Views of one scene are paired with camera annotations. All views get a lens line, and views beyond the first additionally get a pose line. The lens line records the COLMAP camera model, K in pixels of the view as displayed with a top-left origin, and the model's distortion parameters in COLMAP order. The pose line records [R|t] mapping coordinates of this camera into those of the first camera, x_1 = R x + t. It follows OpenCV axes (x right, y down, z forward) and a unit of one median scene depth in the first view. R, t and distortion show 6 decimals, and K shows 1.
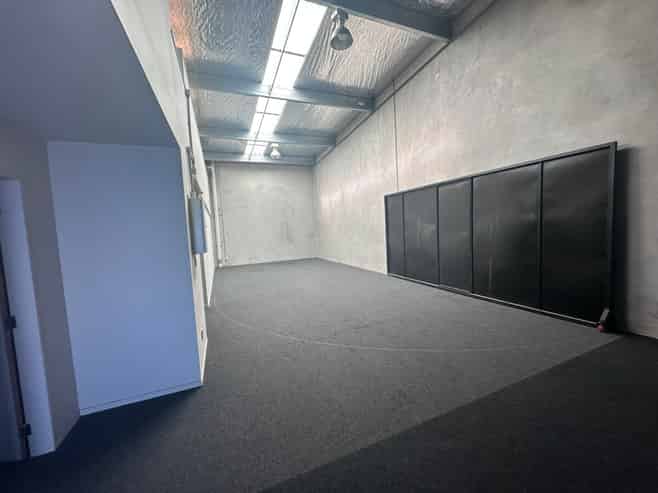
lens RADIAL K [[262.1, 0, 330.4], [0, 262.1, 248.0], [0, 0, 1]] dist [0.000341, -0.000237]
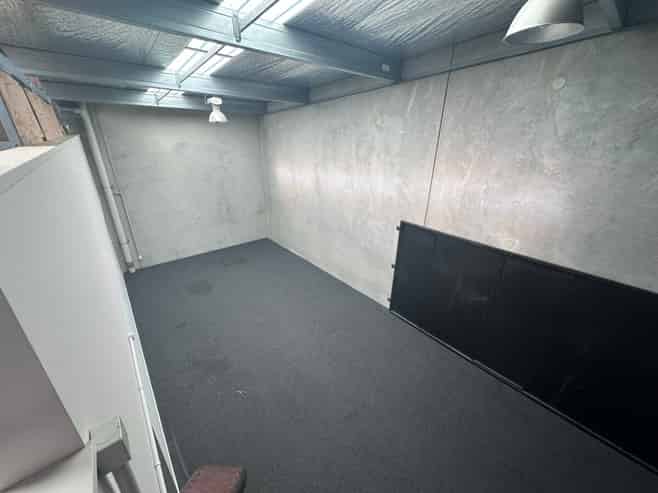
lens RADIAL K [[262.1, 0, 327.9], [0, 262.1, 246.8], [0, 0, 1]] dist [0.000341, -0.000237]
pose [[0.952764, -0.053679, 0.298930, -0.161433], [-0.044160, 0.949312, 0.311217, -0.271202], [-0.300484, -0.309717, 0.902100, 0.299053]]
